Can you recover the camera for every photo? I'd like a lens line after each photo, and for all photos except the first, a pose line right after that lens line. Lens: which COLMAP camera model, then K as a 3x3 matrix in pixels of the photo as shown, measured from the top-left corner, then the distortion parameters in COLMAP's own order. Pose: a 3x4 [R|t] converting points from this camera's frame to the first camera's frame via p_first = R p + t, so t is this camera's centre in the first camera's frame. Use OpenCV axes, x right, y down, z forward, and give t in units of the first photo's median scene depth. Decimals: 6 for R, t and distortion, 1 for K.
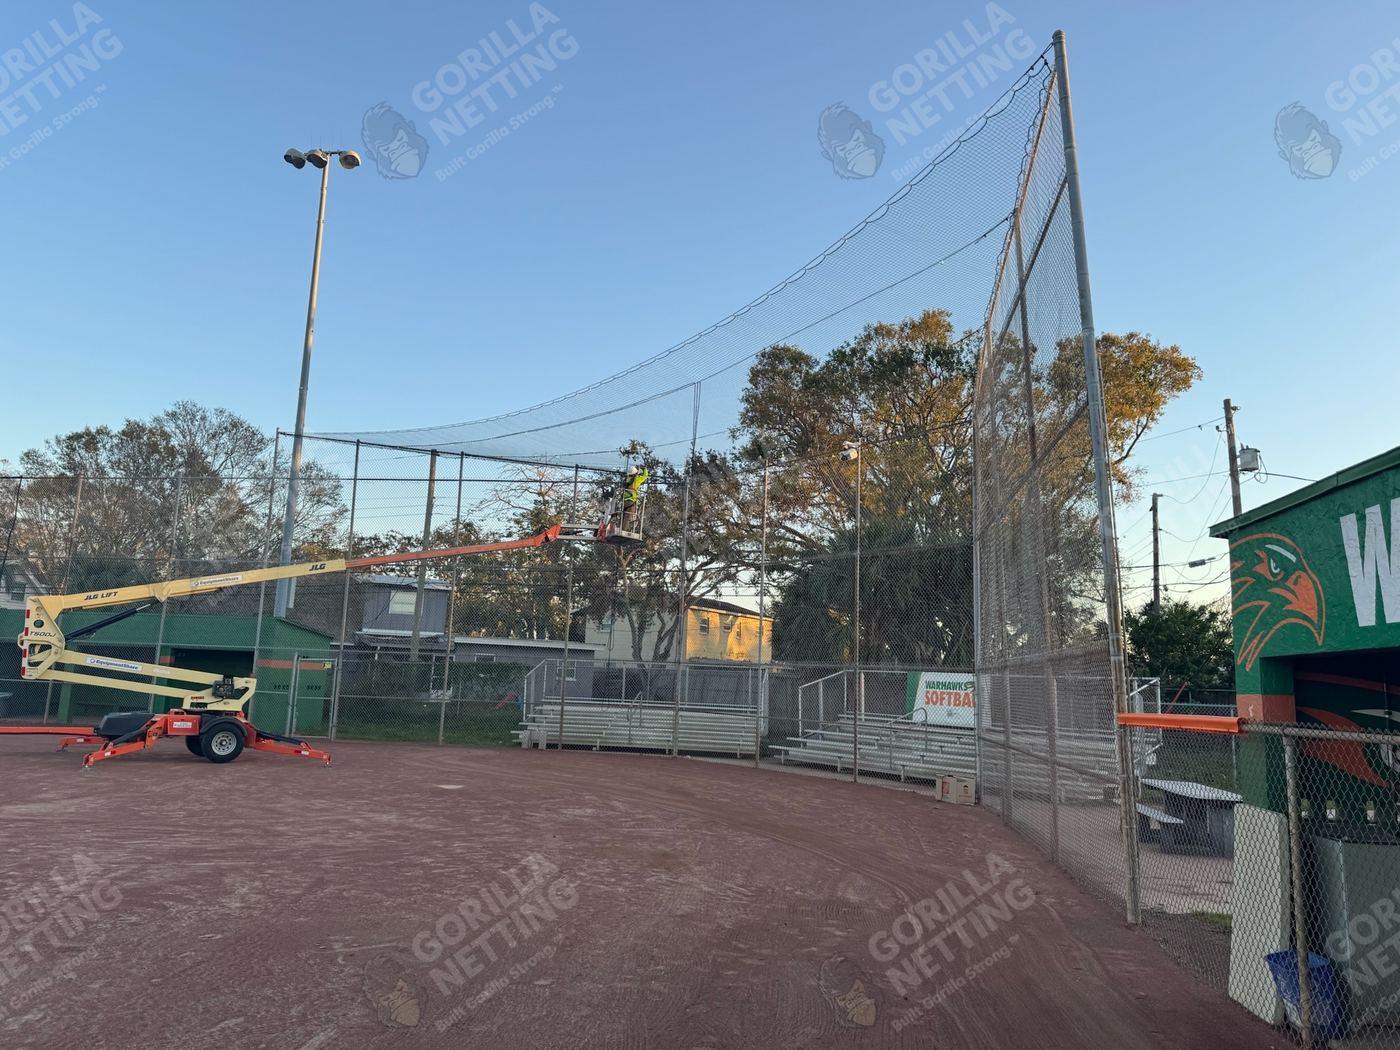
lens RADIAL K [[1037.7, 0, 701.7], [0, 1037.7, 502.5], [0, 0, 1]] dist [0.006381, 0.000224]
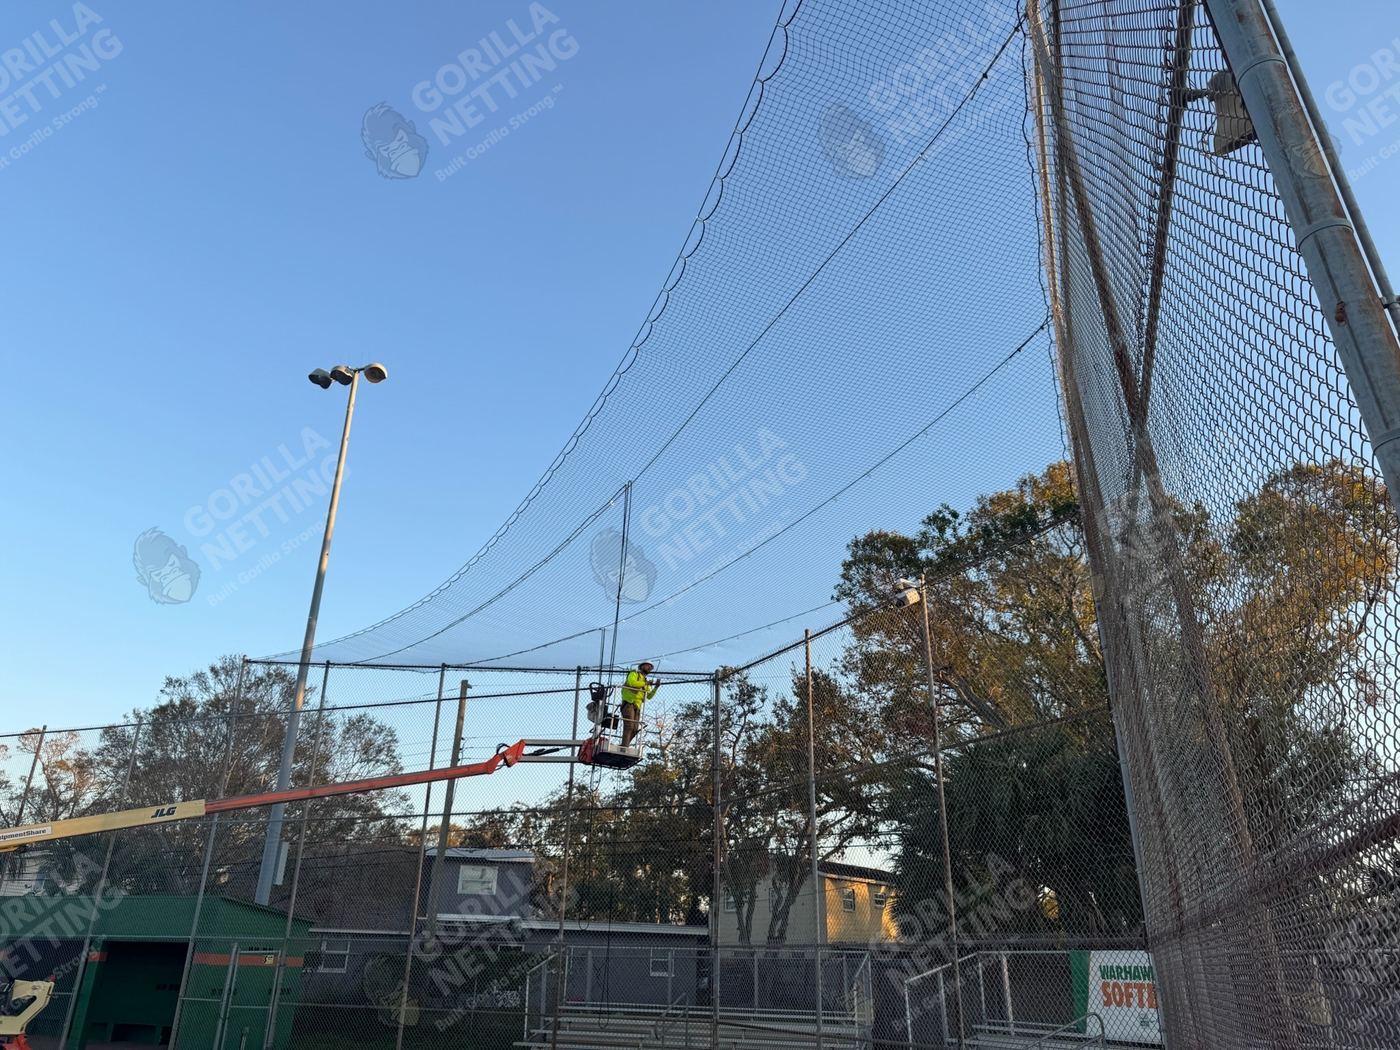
lens RADIAL K [[988.4, 0, 700.0], [0, 988.4, 525.0], [0, 0, 1]] dist [0.004322, -0.001192]
pose [[0.979595, -0.098907, -0.174960, 0.086444], [0.051574, 0.965085, -0.256810, 0.043440], [0.194251, 0.242546, 0.950493, 0.247922]]
